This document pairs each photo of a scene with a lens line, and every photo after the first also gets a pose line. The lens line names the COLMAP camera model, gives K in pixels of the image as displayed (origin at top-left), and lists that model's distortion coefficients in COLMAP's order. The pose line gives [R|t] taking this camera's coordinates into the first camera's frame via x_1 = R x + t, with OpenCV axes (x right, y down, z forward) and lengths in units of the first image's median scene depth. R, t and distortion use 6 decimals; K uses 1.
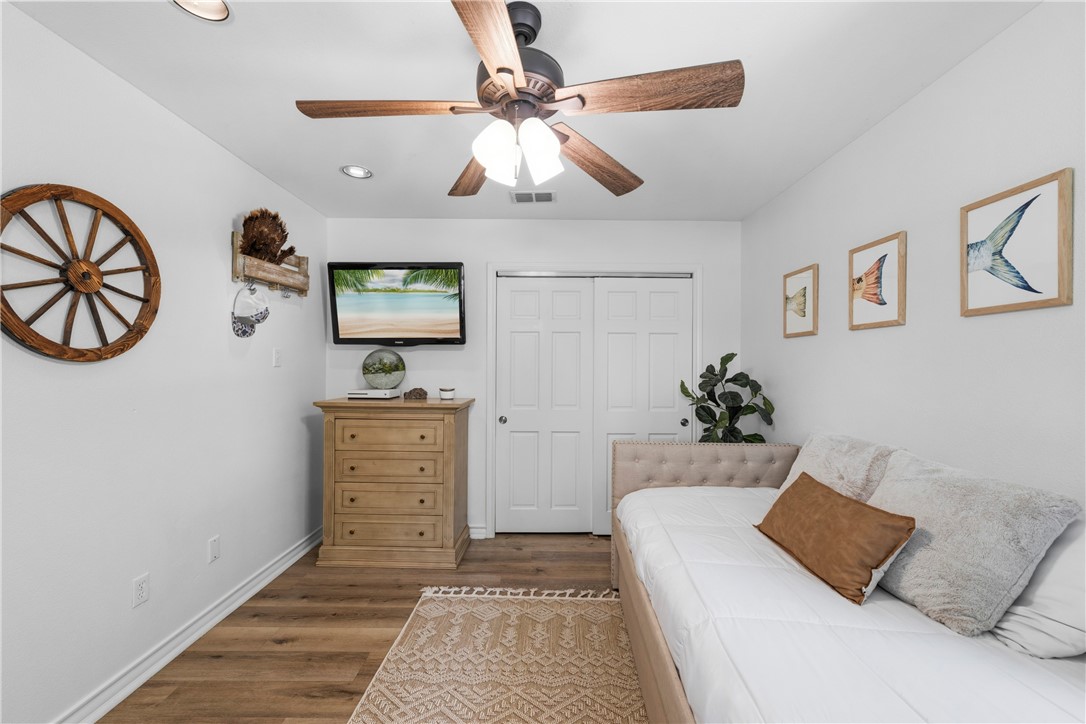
lens RADIAL K [[422.7, 0, 546.9], [0, 422.7, 363.8], [0, 0, 1]] dist [0.000231, -0.000281]
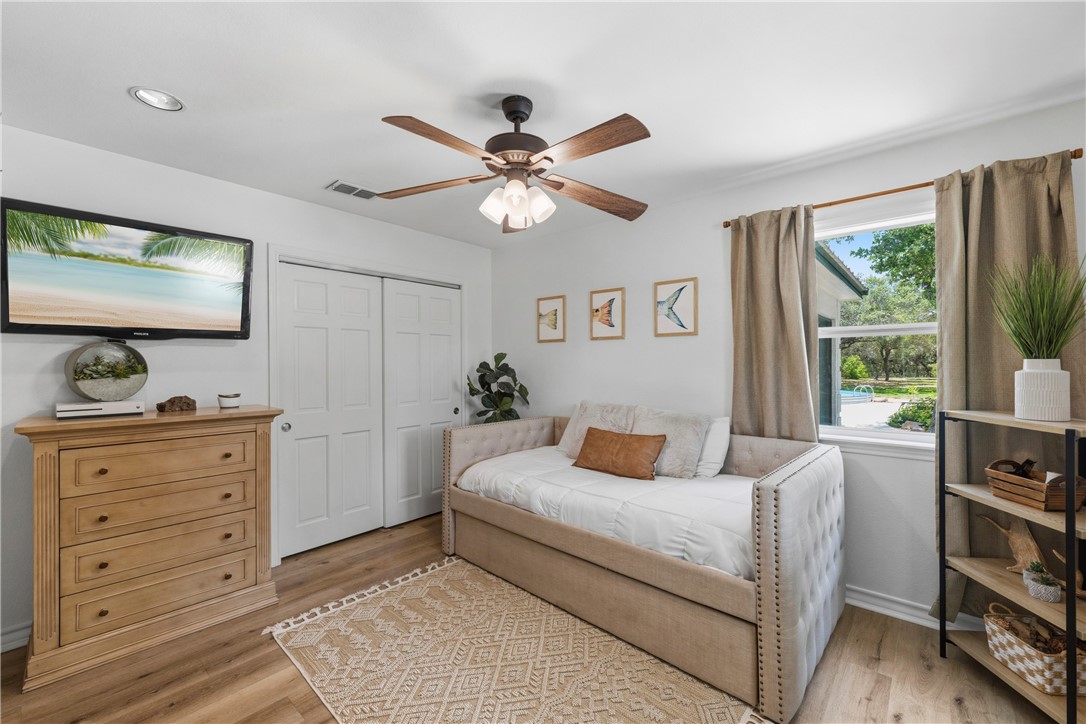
lens RADIAL K [[435.5, 0, 543.0], [0, 435.5, 362.0], [0, 0, 1]] dist [-0.000388, -0.000257]
pose [[0.666356, -0.008243, 0.745588, -0.513869], [0.006609, 0.999965, 0.005149, -0.003295], [-0.745604, 0.001497, 0.666387, 0.009135]]
